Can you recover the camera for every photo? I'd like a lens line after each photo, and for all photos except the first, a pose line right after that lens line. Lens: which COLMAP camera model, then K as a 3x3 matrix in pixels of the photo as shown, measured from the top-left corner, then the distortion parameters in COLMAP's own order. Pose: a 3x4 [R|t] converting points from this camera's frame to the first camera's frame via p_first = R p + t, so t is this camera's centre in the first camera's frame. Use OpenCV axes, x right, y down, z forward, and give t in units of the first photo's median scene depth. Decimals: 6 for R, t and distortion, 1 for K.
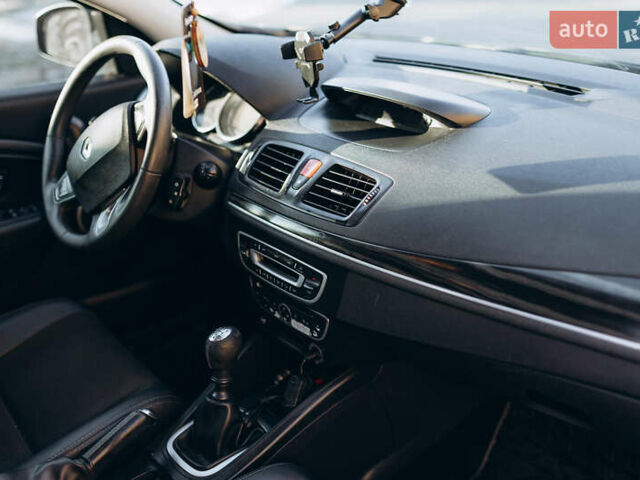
lens RADIAL K [[690.9, 0, 326.2], [0, 690.9, 237.6], [0, 0, 1]] dist [0.000701, 0.006331]
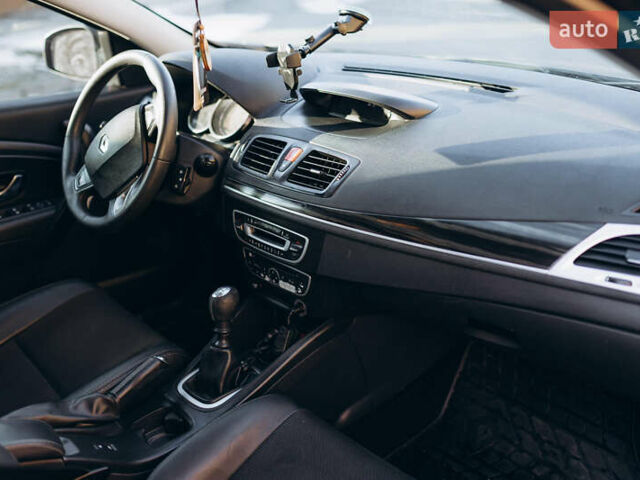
lens RADIAL K [[689.4, 0, 320.0], [0, 689.4, 240.0], [0, 0, 1]] dist [-0.005626, 0.014870]
pose [[0.999347, -0.019668, 0.030295, -0.014166], [0.020487, 0.999426, -0.026964, 0.080386], [-0.029747, 0.027567, 0.999177, -0.205520]]
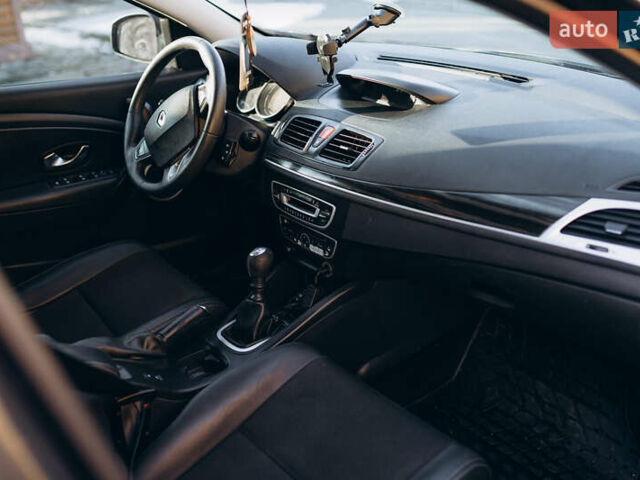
lens RADIAL K [[689.4, 0, 320.0], [0, 689.4, 240.0], [0, 0, 1]] dist [-0.005626, 0.014870]
pose [[0.998981, 0.022638, -0.039038, 0.022514], [-0.023112, 0.999664, -0.011739, 0.123287], [0.038760, 0.012629, 0.999169, -0.351751]]
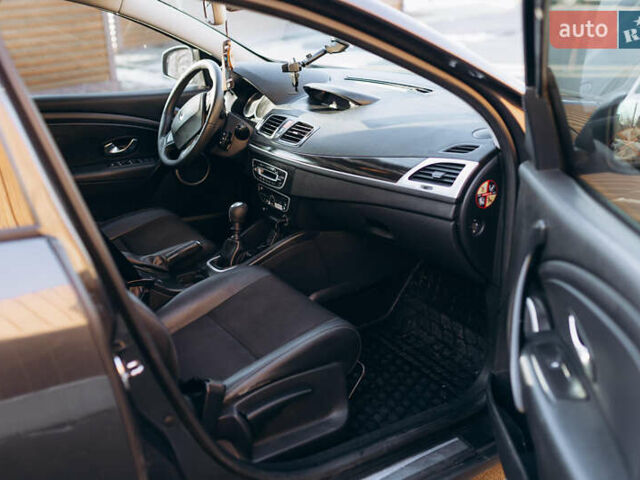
lens RADIAL K [[690.9, 0, 326.2], [0, 690.9, 237.6], [0, 0, 1]] dist [0.000701, 0.006331]
pose [[0.987471, 0.059846, -0.146009, 0.375636], [-0.071750, 0.994394, -0.077674, 0.350693], [0.140542, 0.087177, 0.986229, -0.866422]]
